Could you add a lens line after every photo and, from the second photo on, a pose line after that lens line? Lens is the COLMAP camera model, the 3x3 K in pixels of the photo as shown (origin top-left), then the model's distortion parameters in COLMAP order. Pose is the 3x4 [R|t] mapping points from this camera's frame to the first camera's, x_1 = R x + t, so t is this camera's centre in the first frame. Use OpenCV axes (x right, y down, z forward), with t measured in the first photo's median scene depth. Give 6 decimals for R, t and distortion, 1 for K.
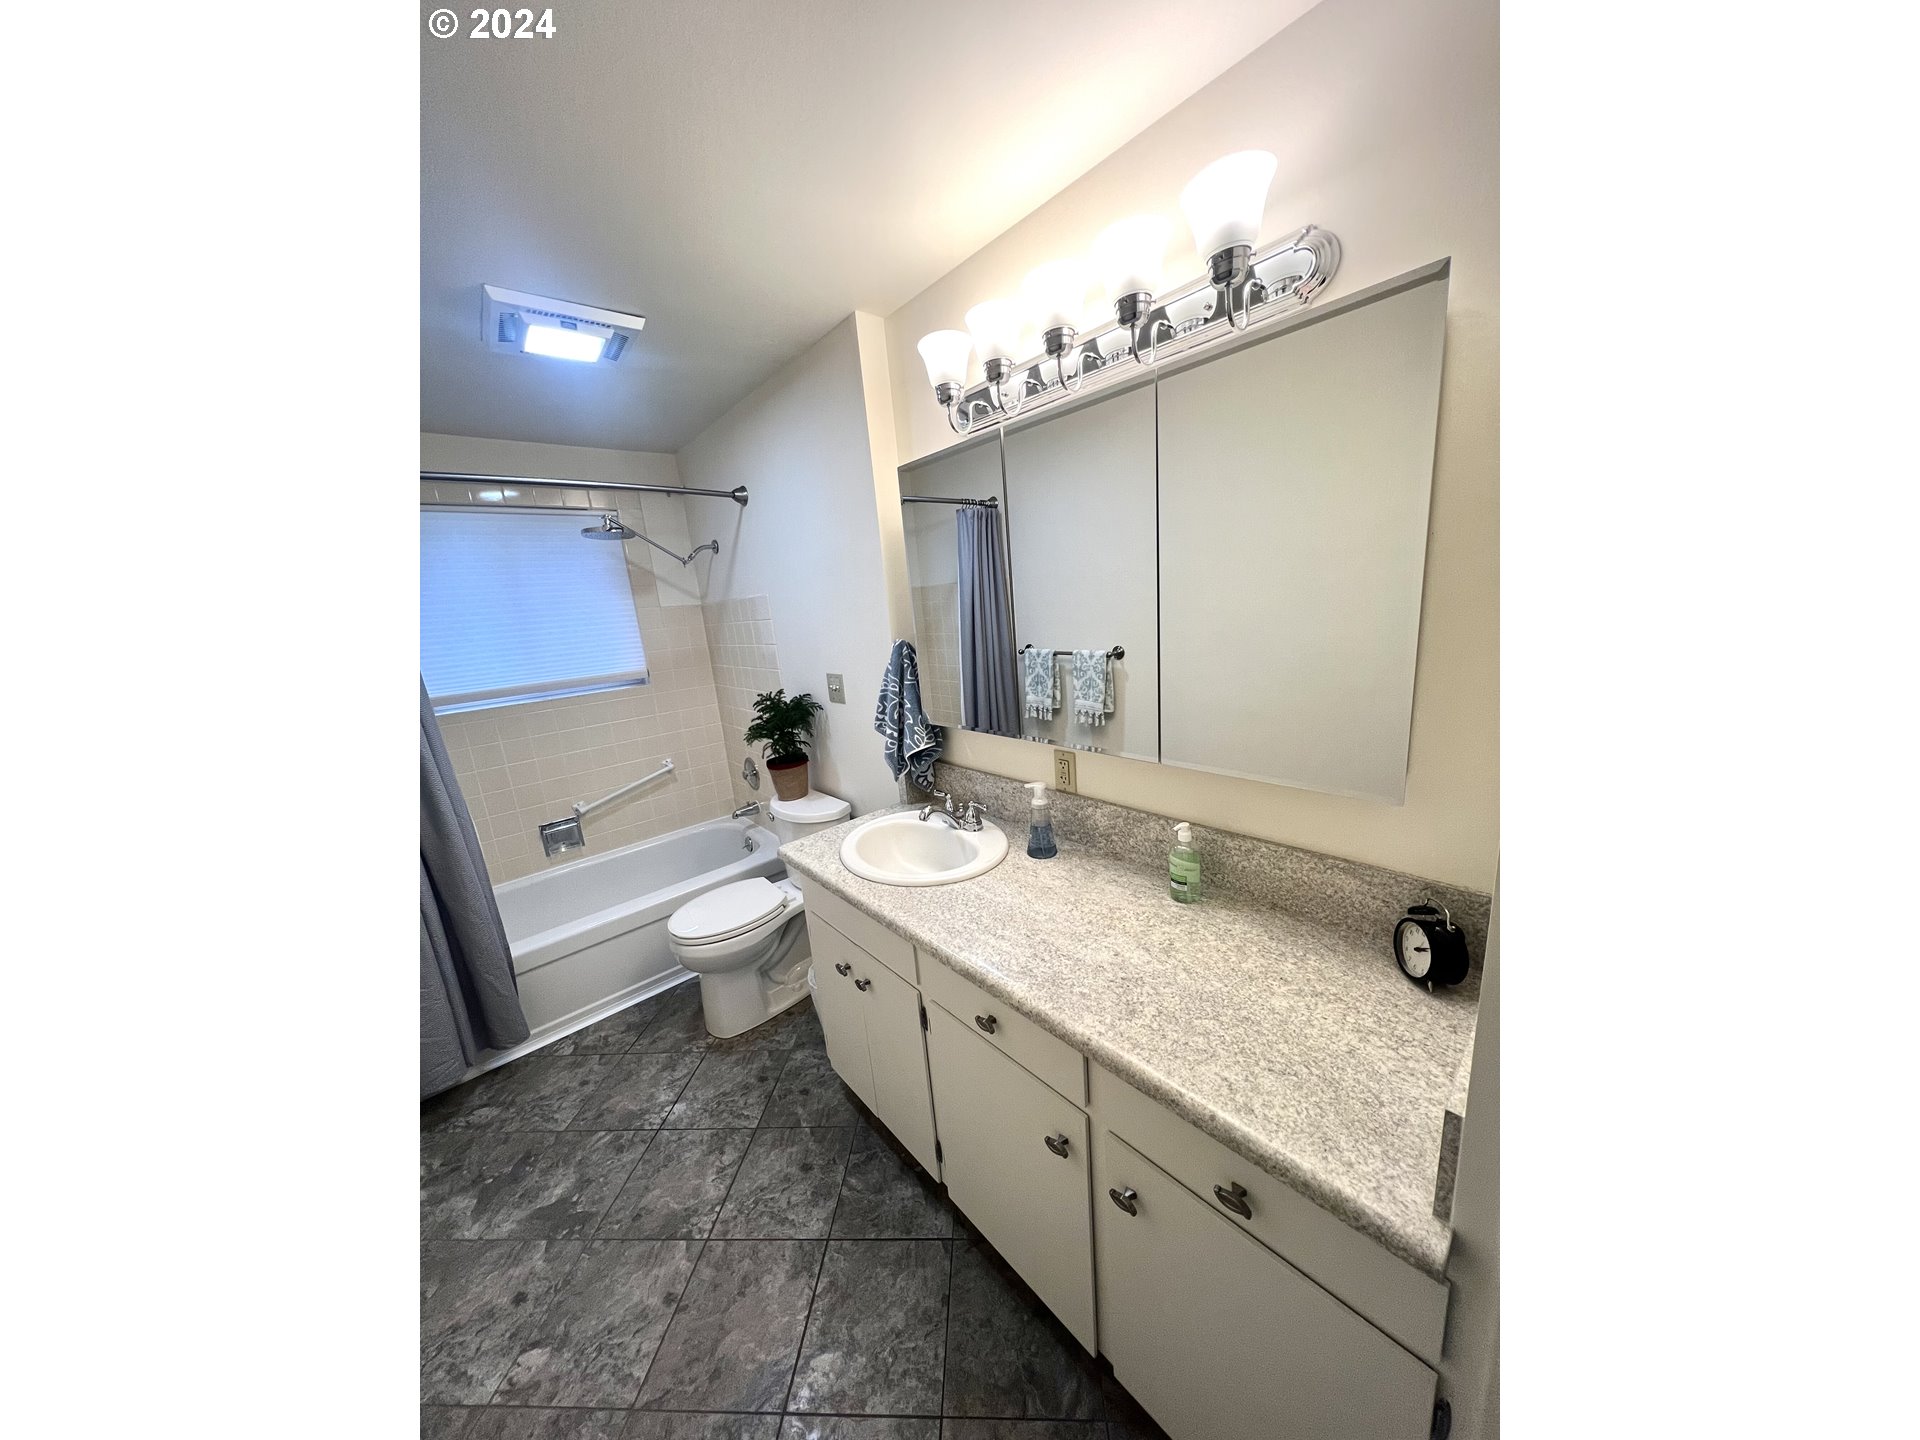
lens RADIAL K [[533.3, 0, 1010.5], [0, 533.3, 714.2], [0, 0, 1]] dist [-0.000939, -0.000001]
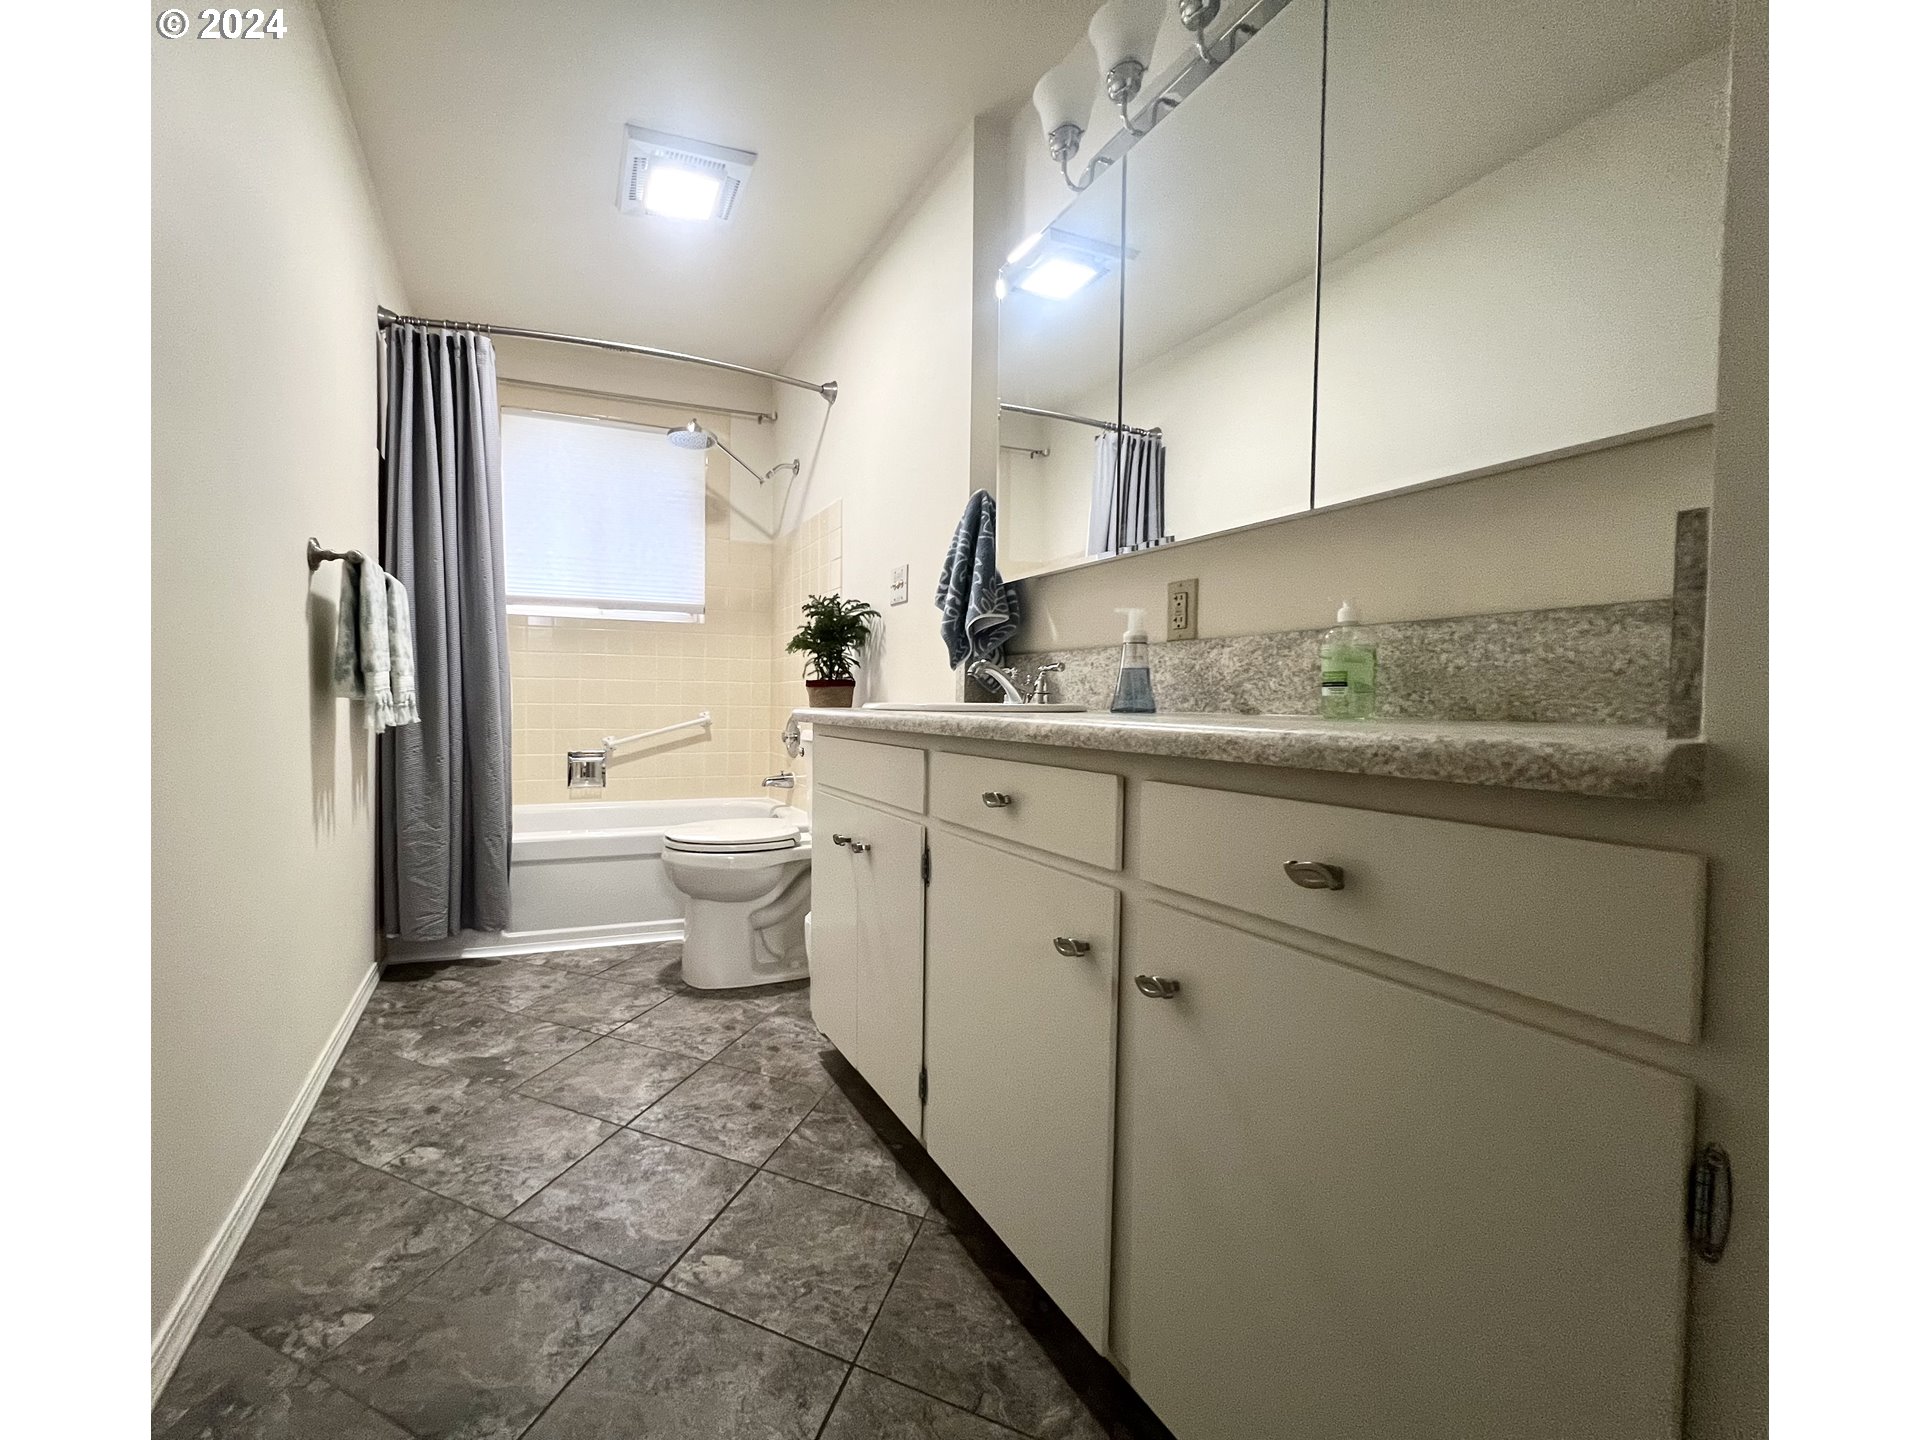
lens RADIAL K [[767.0, 0, 905.7], [0, 767.0, 721.7], [0, 0, 1]] dist [-0.001521, -0.000053]
pose [[0.932845, 0.078293, -0.351669, 0.137253], [-0.137410, 0.979636, -0.146398, 0.464367], [0.333045, 0.184889, 0.924606, 0.003394]]
